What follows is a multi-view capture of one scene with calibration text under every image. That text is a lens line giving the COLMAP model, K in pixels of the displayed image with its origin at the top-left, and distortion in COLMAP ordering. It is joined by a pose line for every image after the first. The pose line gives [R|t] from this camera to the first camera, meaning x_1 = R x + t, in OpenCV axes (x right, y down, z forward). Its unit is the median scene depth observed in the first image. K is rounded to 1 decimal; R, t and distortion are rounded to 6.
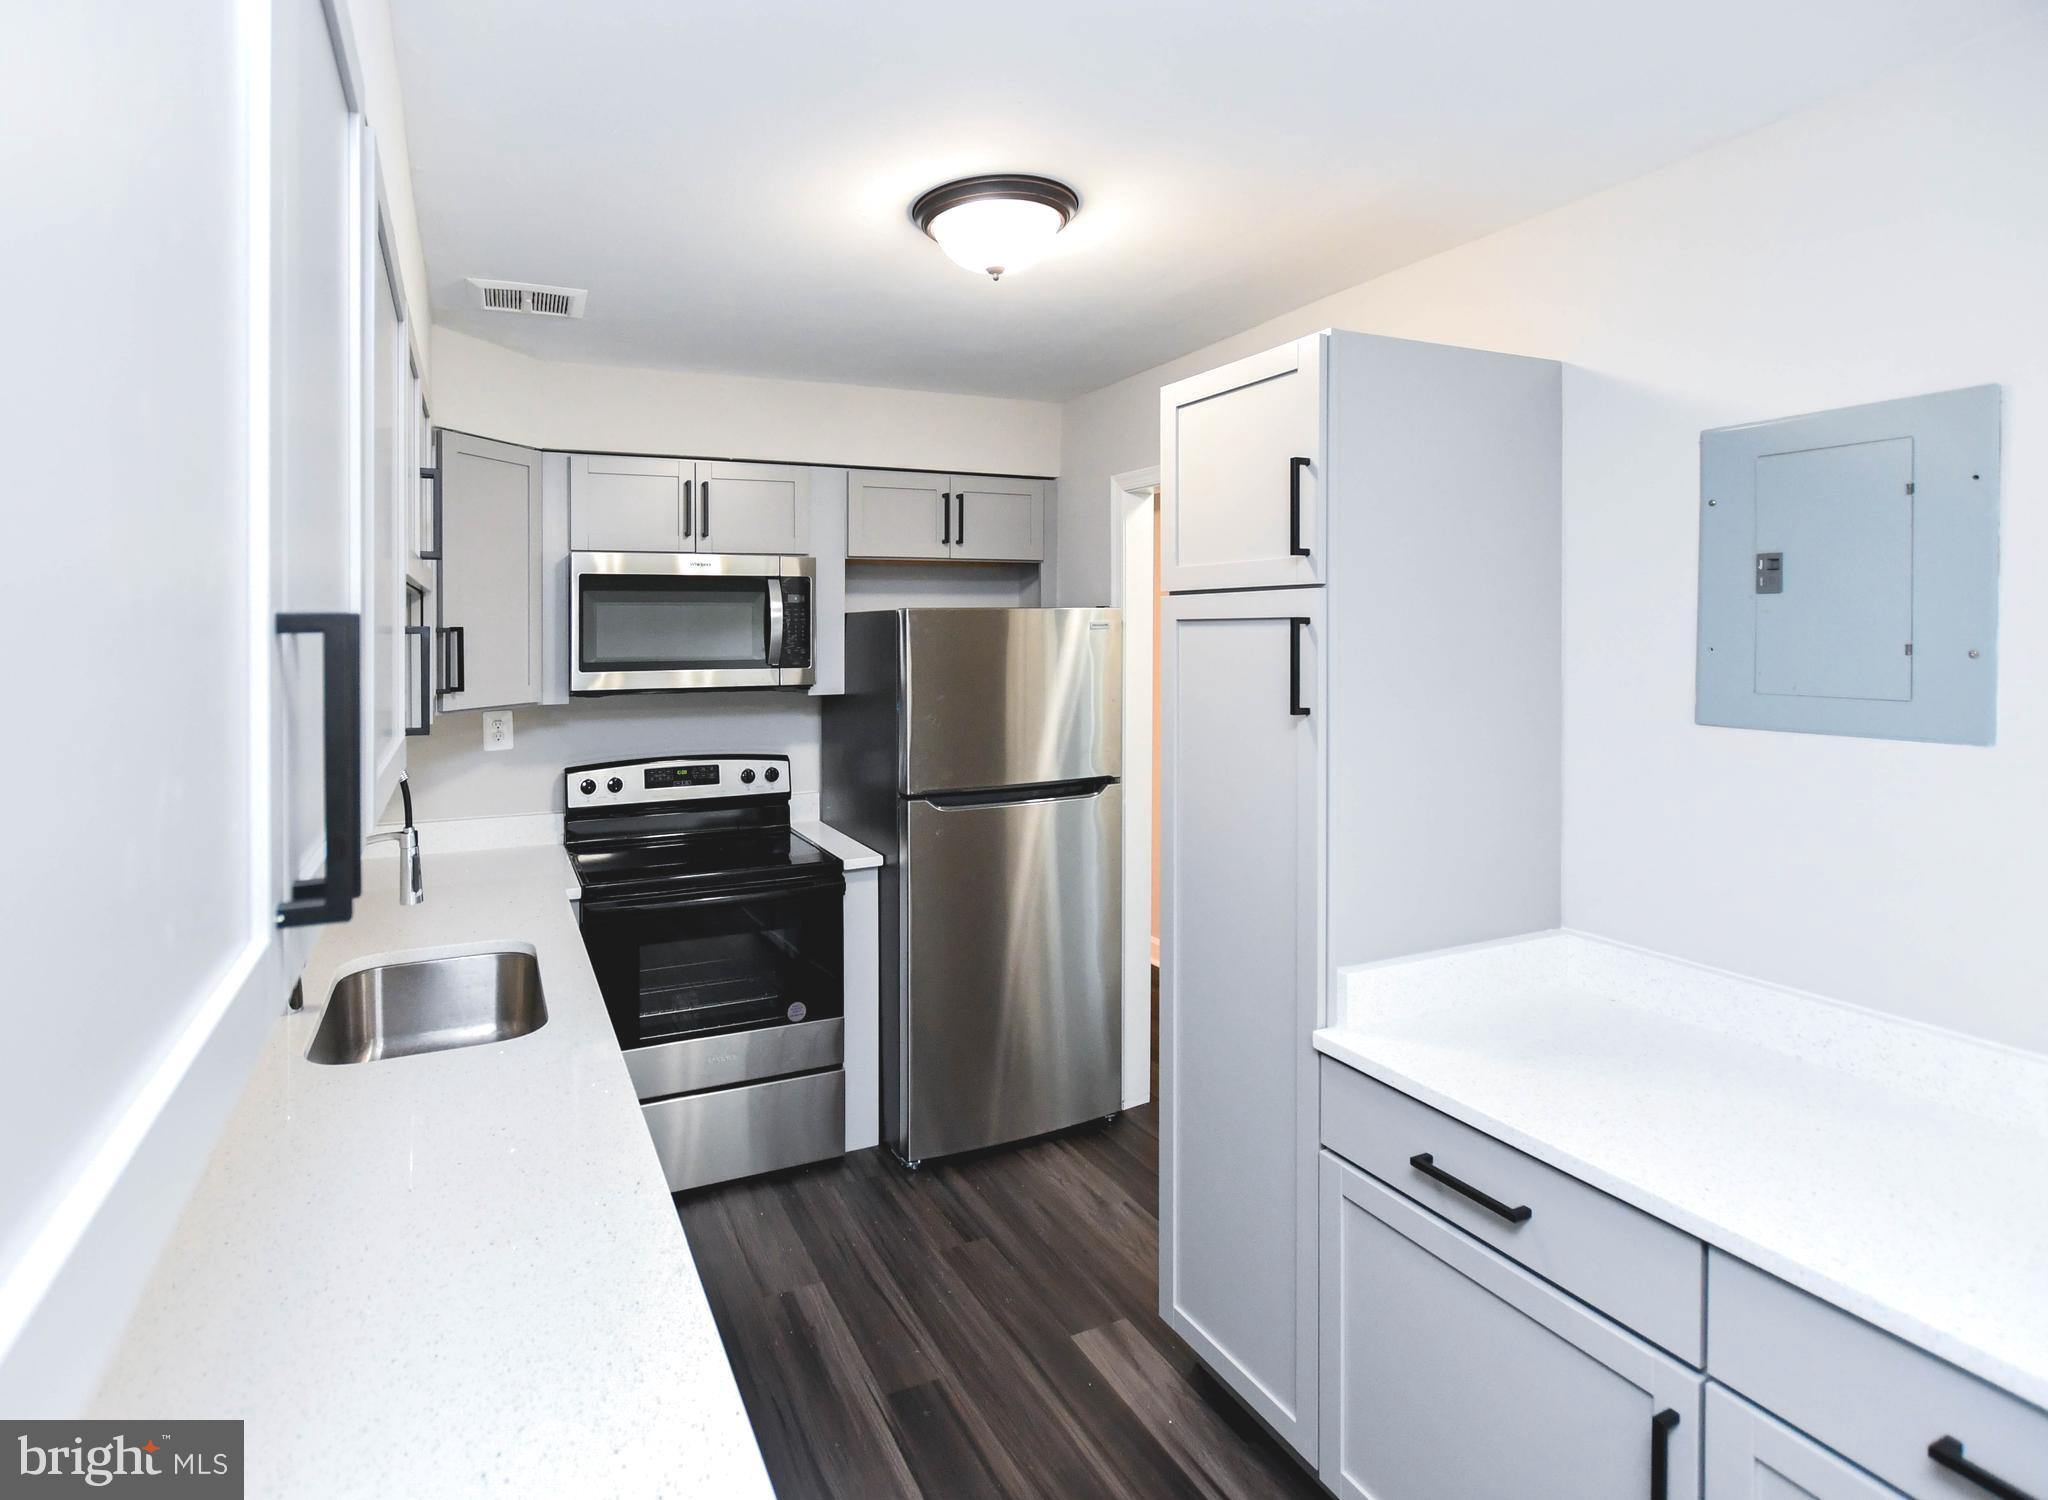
lens RADIAL K [[1037.3, 0, 892.1], [0, 1037.3, 640.4], [0, 0, 1]] dist [-0.002258, -0.000818]
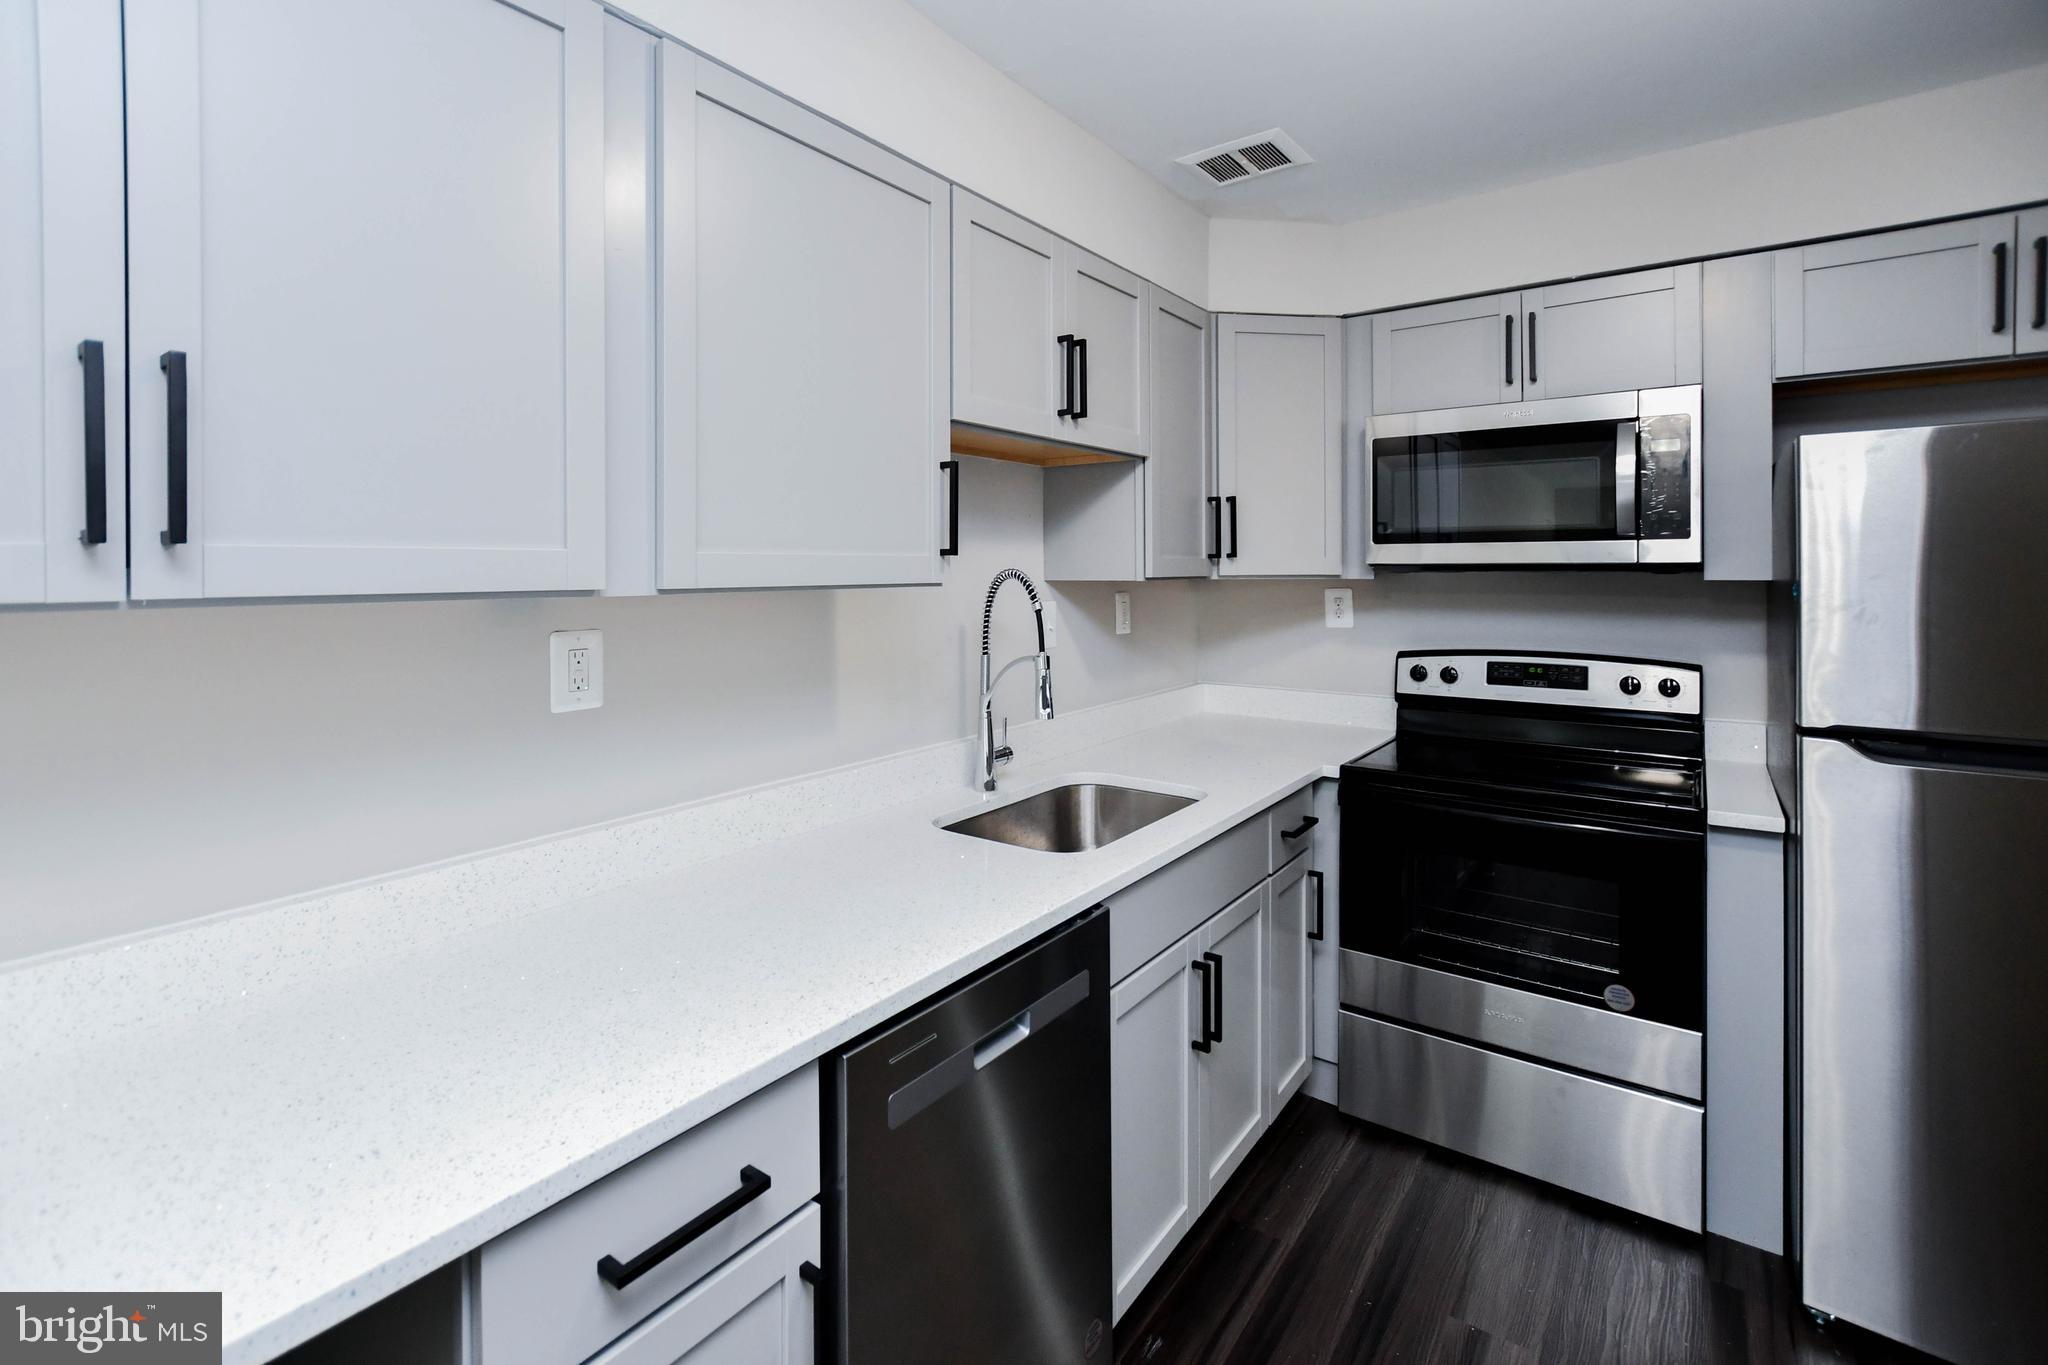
lens RADIAL K [[937.7, 0, 1018.8], [0, 937.7, 575.1], [0, 0, 1]] dist [-0.002878, 0.001286]
pose [[0.517651, 0.011926, -0.855509, 0.260740], [-0.011349, 0.999911, 0.007072, 0.056818], [0.855517, 0.006048, 0.517740, 0.286951]]
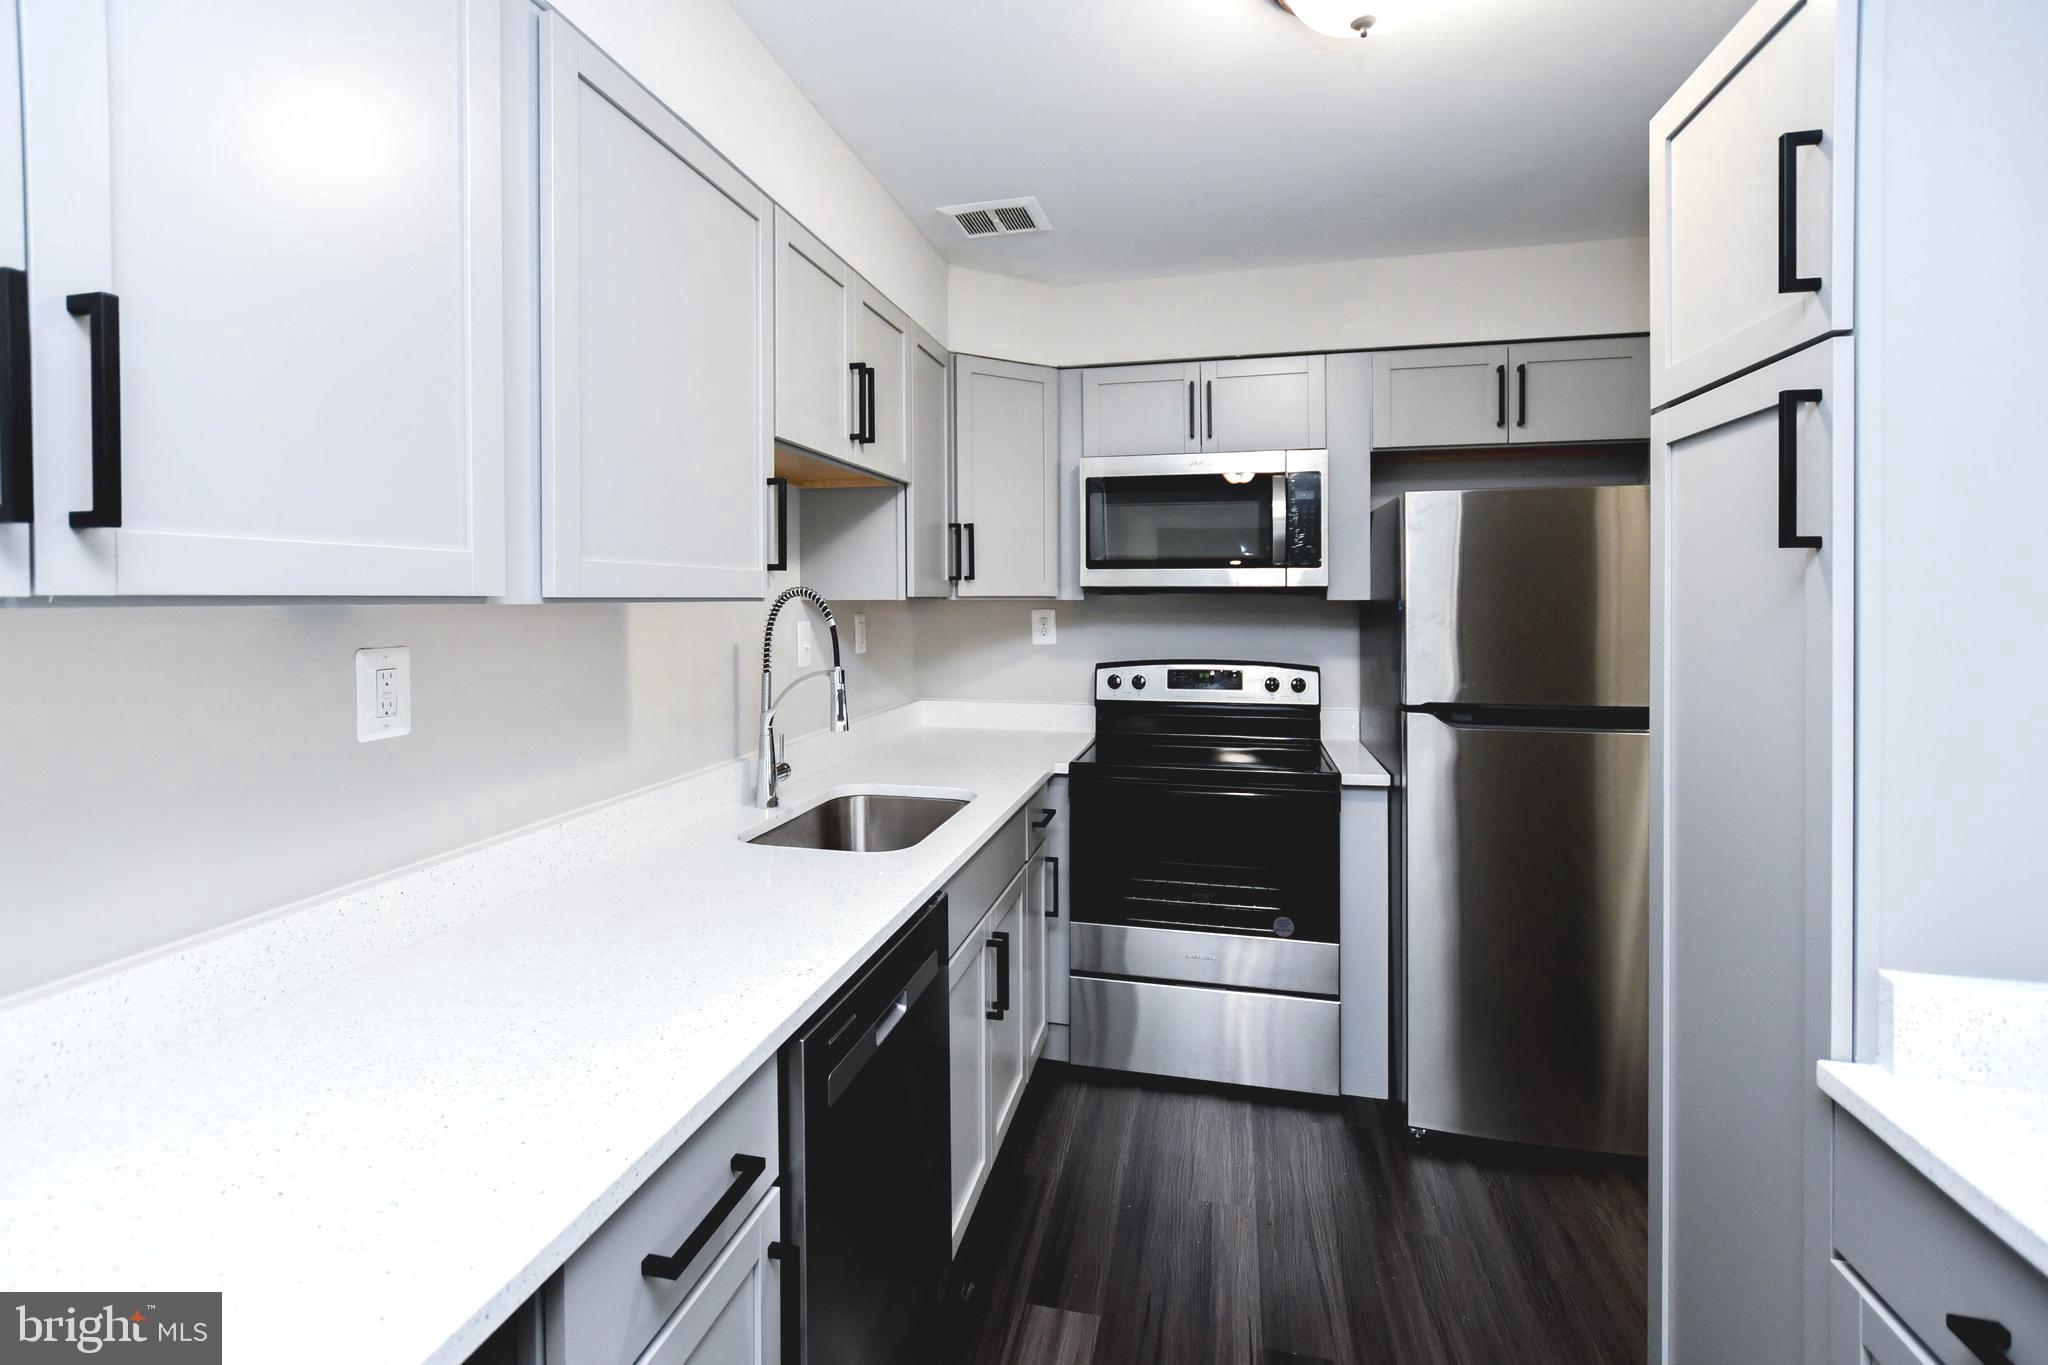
lens RADIAL K [[937.7, 0, 1006.8], [0, 937.7, 606.9], [0, 0, 1]] dist [-0.002878, 0.001286]
pose [[0.809161, 0.011284, -0.587478, 0.207221], [-0.011916, 0.999925, 0.002794, 0.068398], [0.587466, 0.004740, 0.809235, 0.160811]]
